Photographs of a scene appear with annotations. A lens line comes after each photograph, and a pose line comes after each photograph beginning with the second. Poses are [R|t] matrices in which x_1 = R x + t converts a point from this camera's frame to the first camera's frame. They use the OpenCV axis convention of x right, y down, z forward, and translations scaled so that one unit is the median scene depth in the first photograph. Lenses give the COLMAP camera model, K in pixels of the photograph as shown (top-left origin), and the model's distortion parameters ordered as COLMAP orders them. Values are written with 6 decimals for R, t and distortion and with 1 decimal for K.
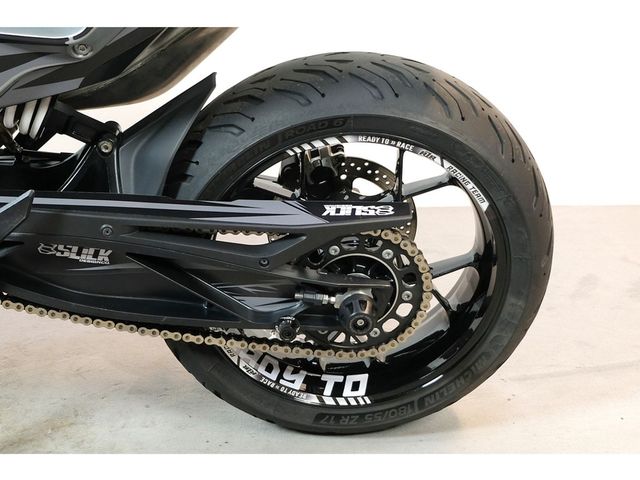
lens RADIAL K [[1254.4, 0, 320.0], [0, 1254.4, 240.0], [0, 0, 1]] dist [-0.011283, 0.149830]
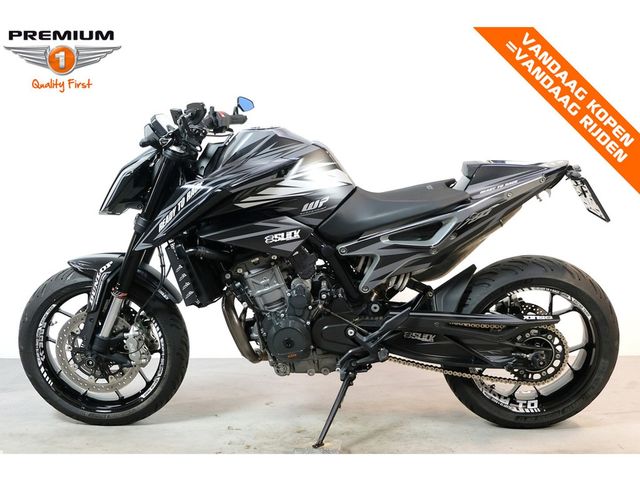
lens RADIAL K [[1254.4, 0, 320.0], [0, 1254.4, 240.0], [0, 0, 1]] dist [-0.011283, 0.149830]
pose [[0.999590, -0.010343, -0.026706, -0.319465], [0.004348, 0.976505, -0.215450, 0.345138], [0.028307, 0.215246, 0.976150, -1.387411]]
